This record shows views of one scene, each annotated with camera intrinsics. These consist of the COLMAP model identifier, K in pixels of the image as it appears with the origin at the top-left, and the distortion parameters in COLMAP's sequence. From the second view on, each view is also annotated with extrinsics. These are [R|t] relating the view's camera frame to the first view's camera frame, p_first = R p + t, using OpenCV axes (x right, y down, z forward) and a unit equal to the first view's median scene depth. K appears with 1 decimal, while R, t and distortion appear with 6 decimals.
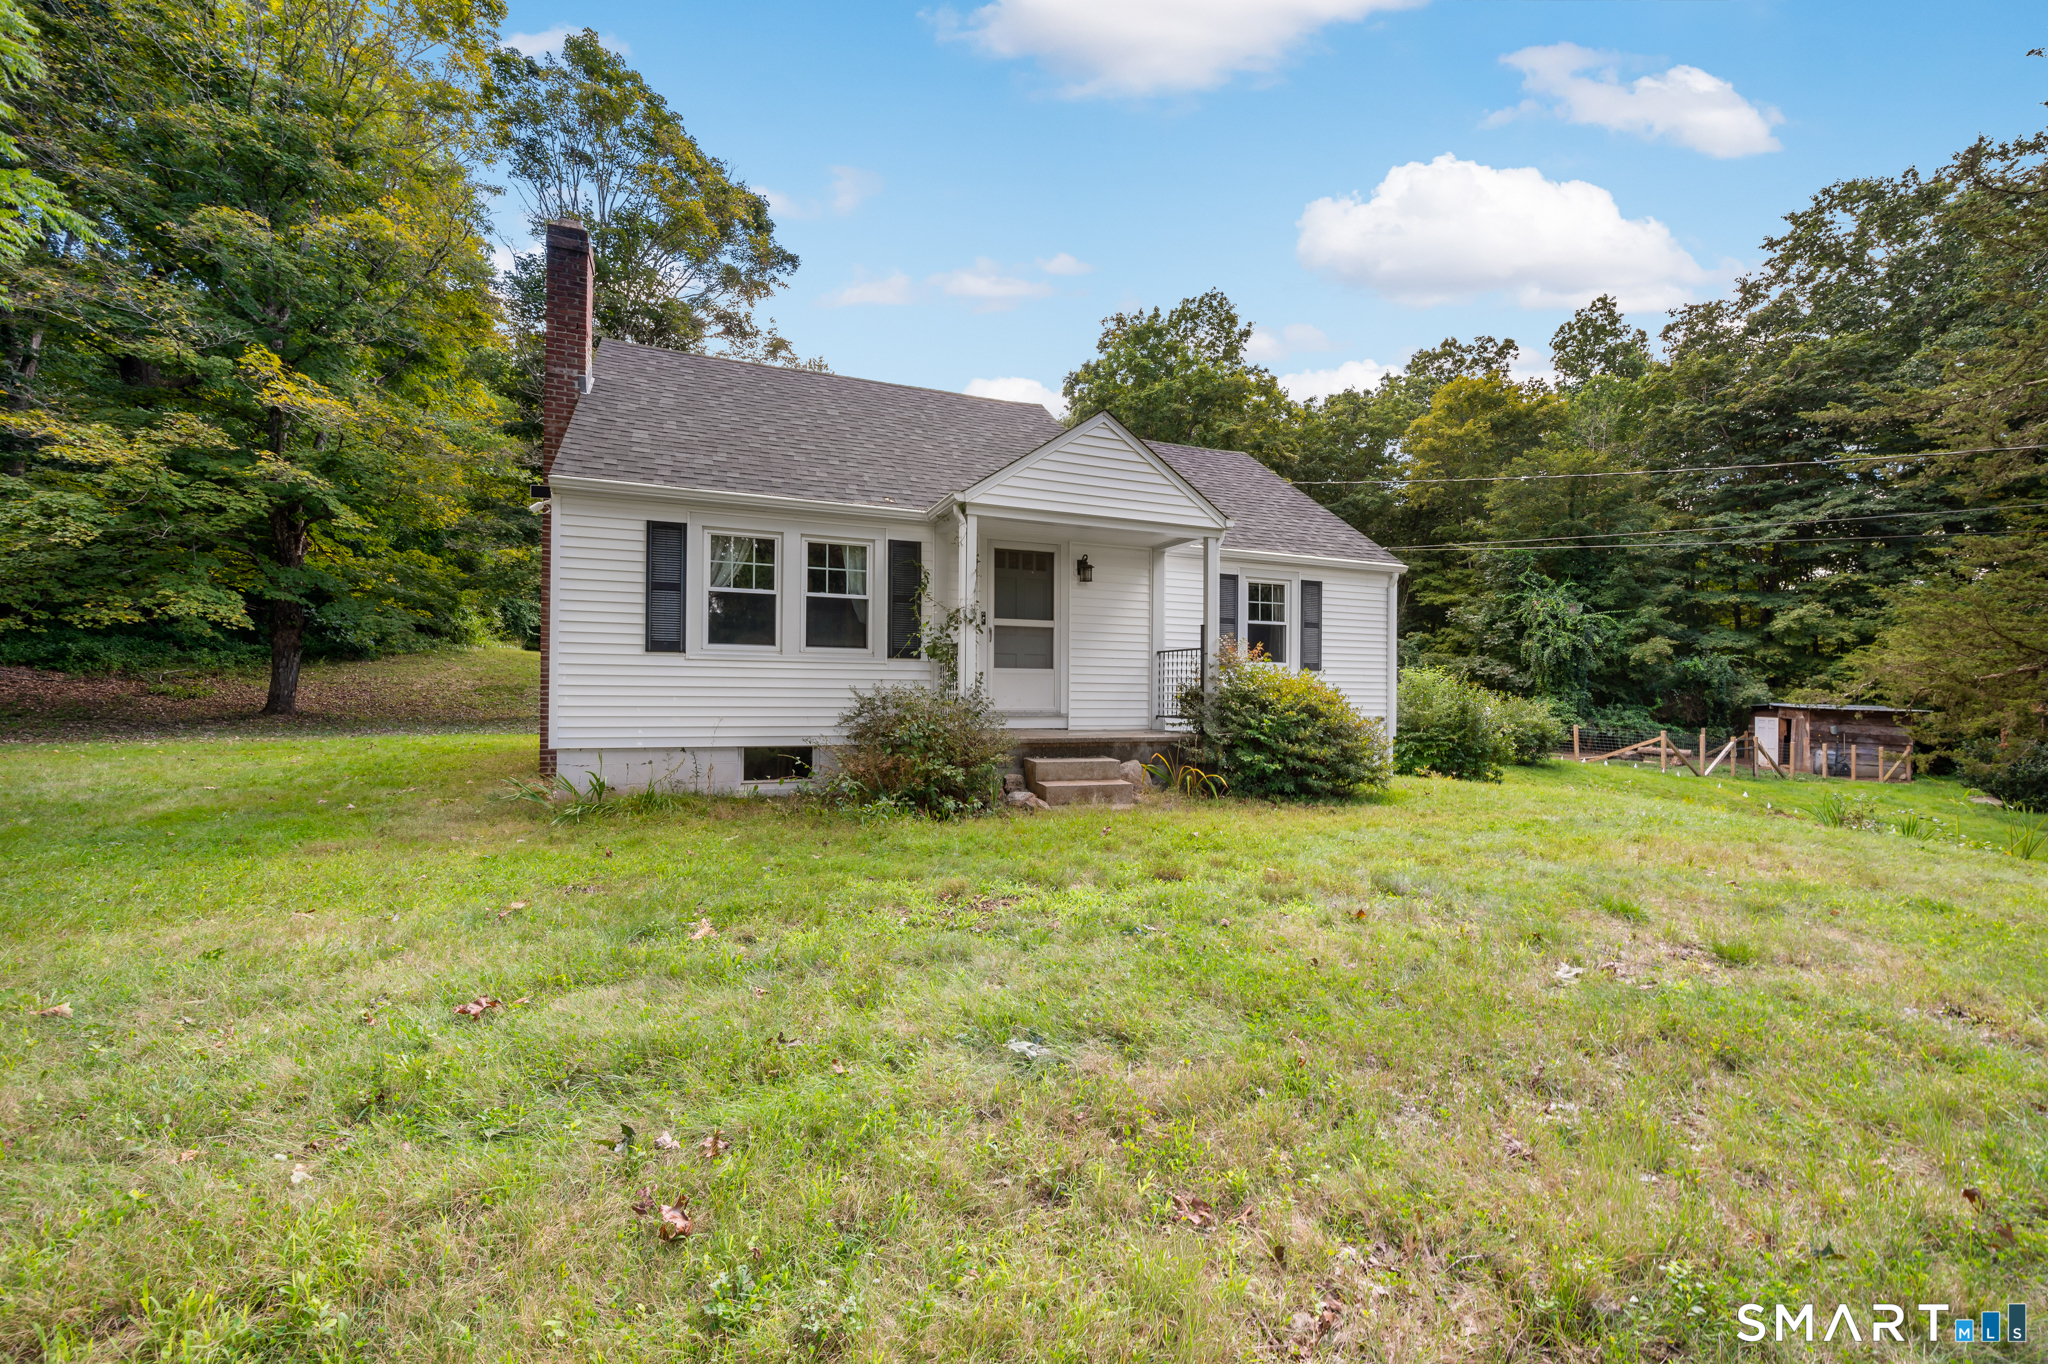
lens RADIAL K [[816.4, 0, 1025.9], [0, 816.4, 684.6], [0, 0, 1]] dist [-0.001996, -0.000291]
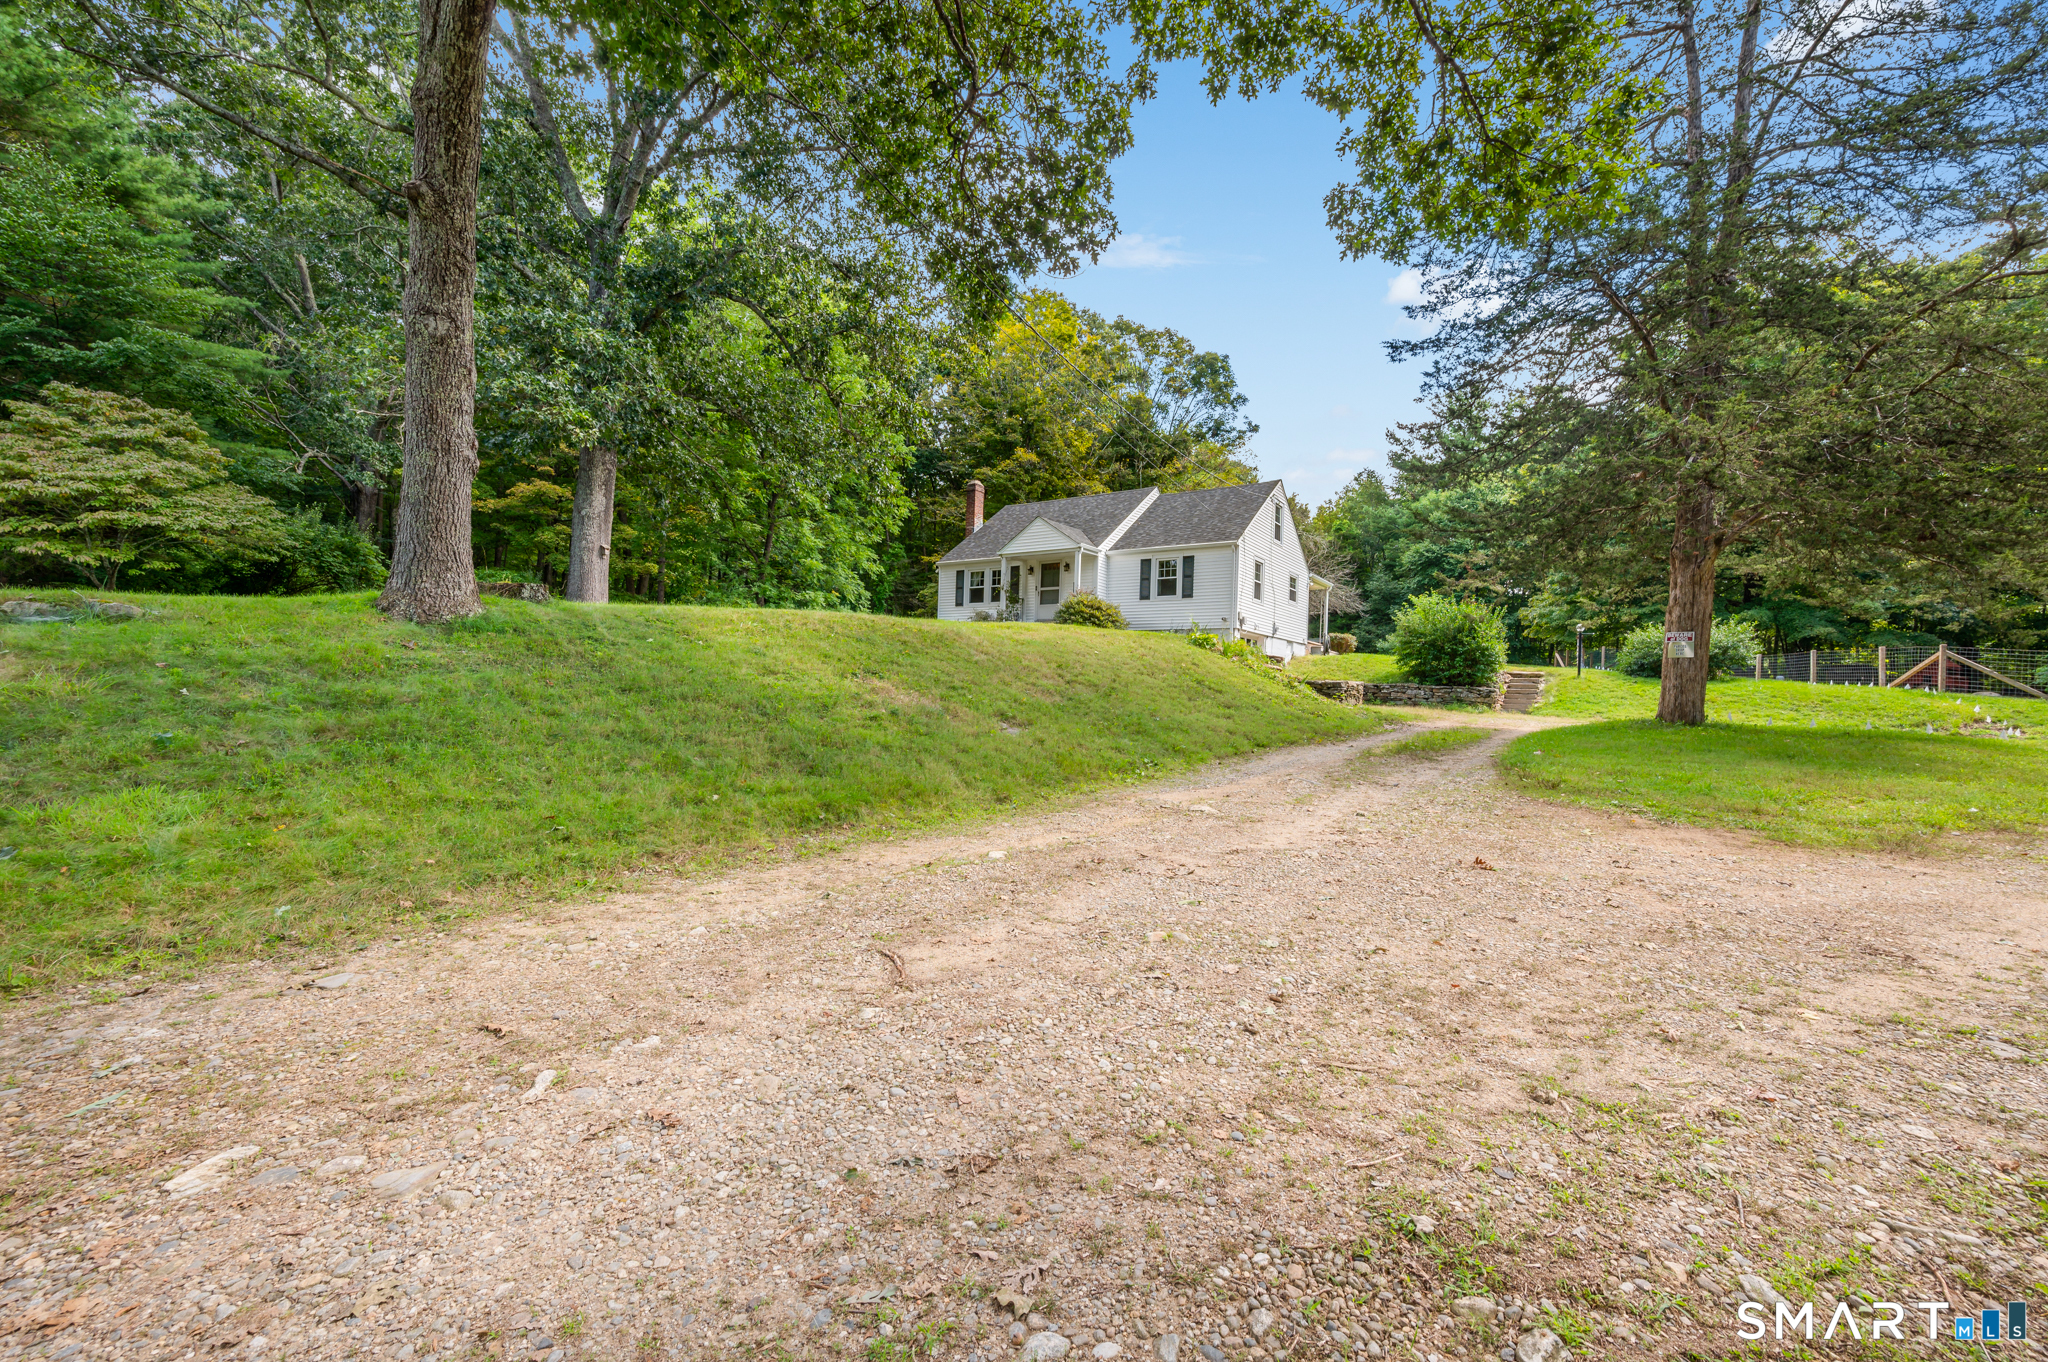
lens RADIAL K [[816.4, 0, 1025.9], [0, 816.4, 683.6], [0, 0, 1]] dist [-0.001996, -0.000291]
pose [[0.558600, -0.006293, -0.829413, 1.251624], [-0.014211, 0.999752, -0.017156, 0.165652], [0.829315, 0.021371, 0.558372, -0.354243]]
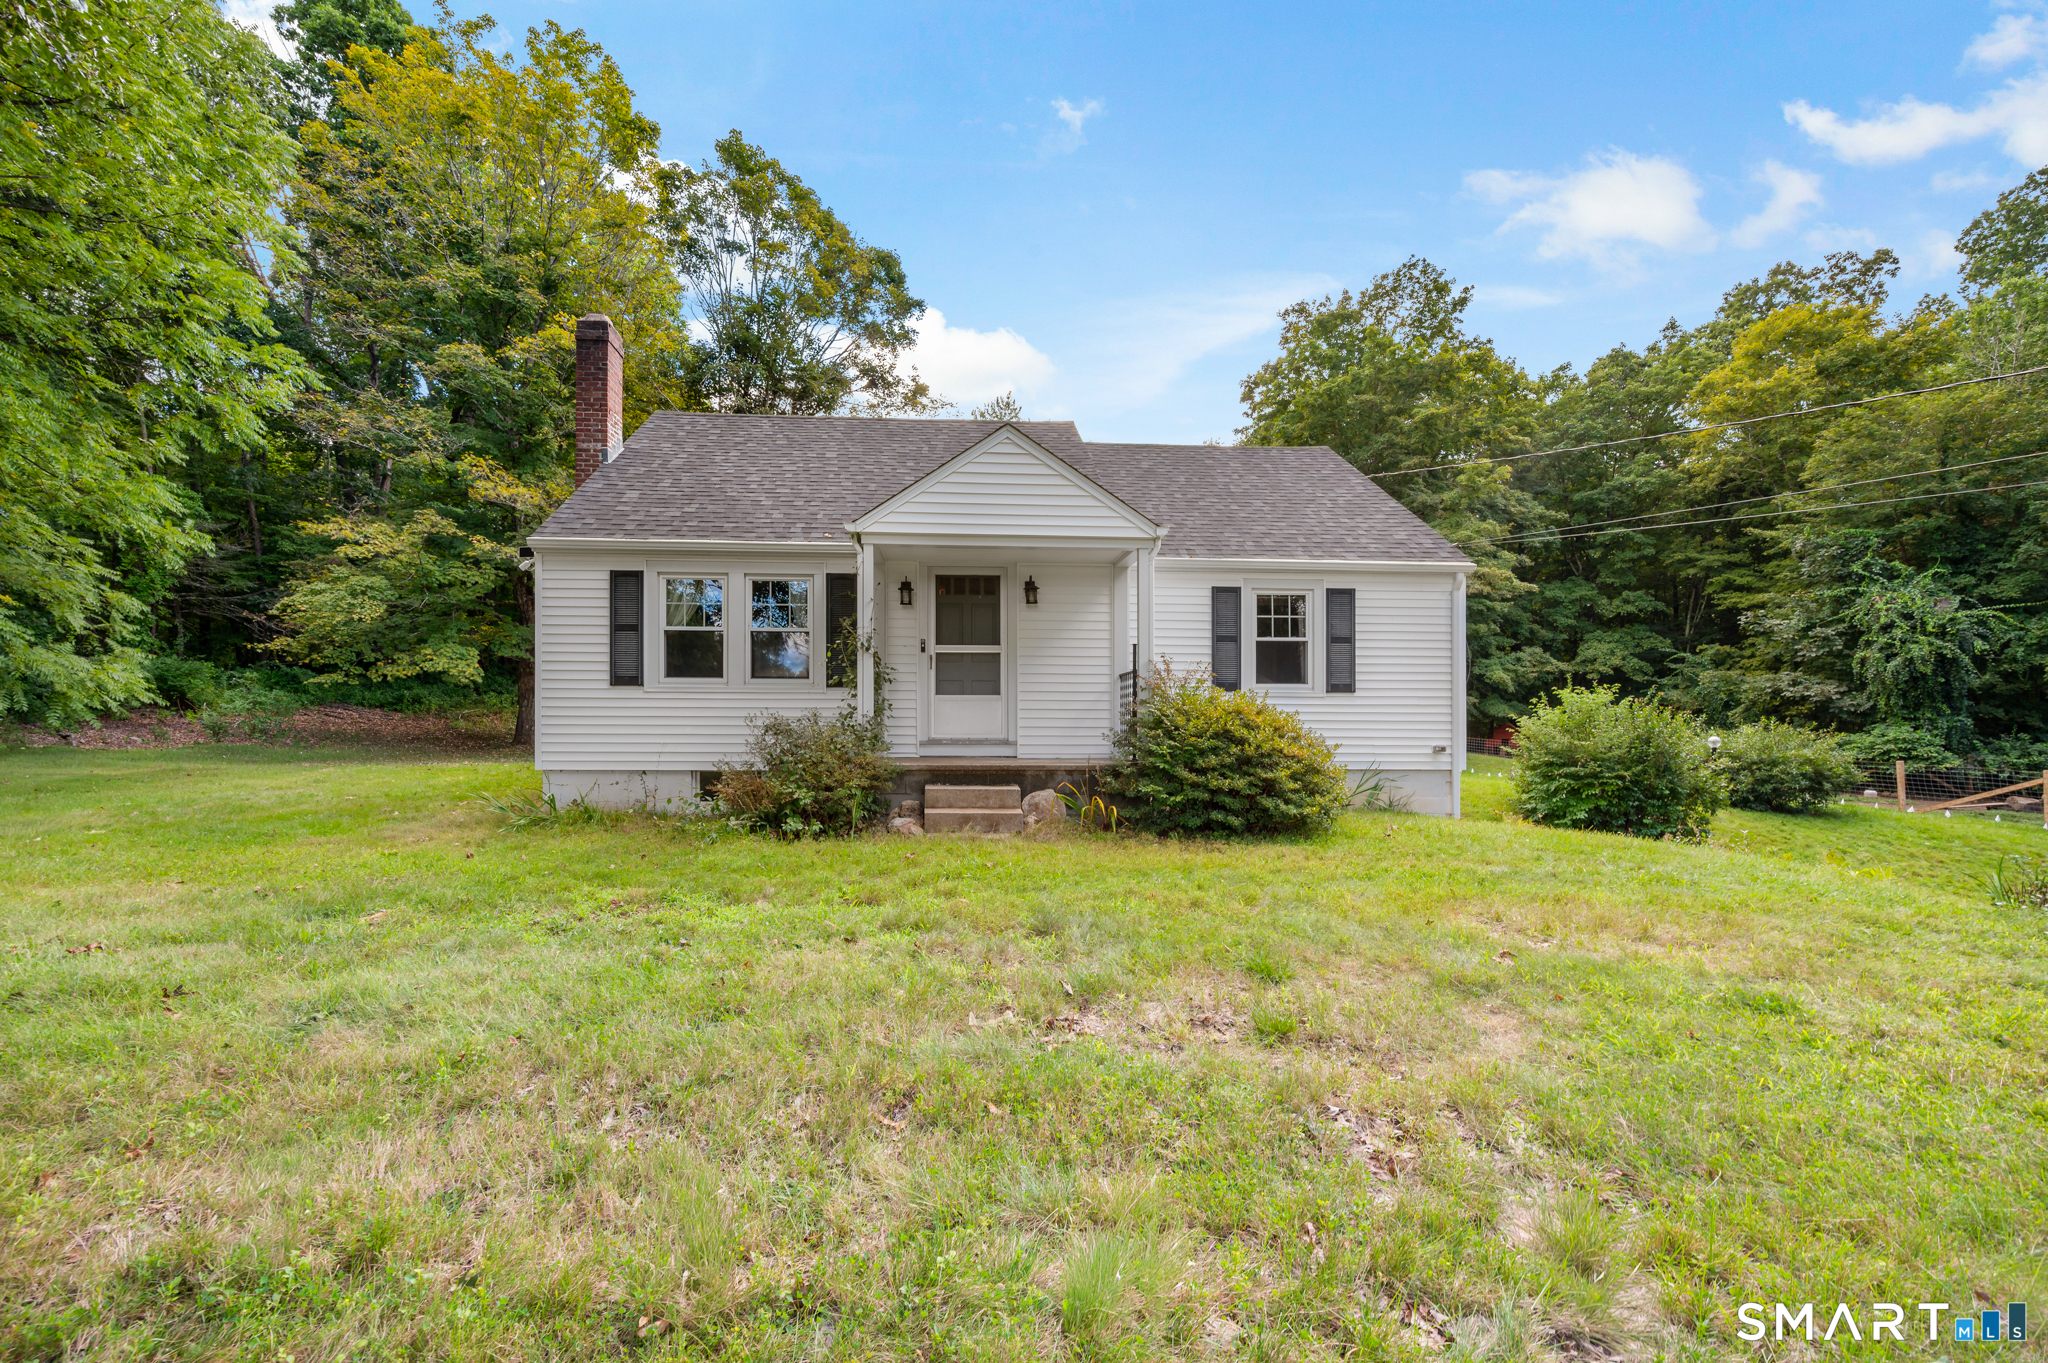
lens RADIAL K [[836.9, 0, 984.7], [0, 836.9, 721.6], [0, 0, 1]] dist [-0.003241, -0.000309]
pose [[0.948197, -0.007858, -0.317585, 0.182002], [0.009239, 0.999953, 0.002842, 0.005163], [0.317547, -0.005629, 0.948226, 0.026425]]
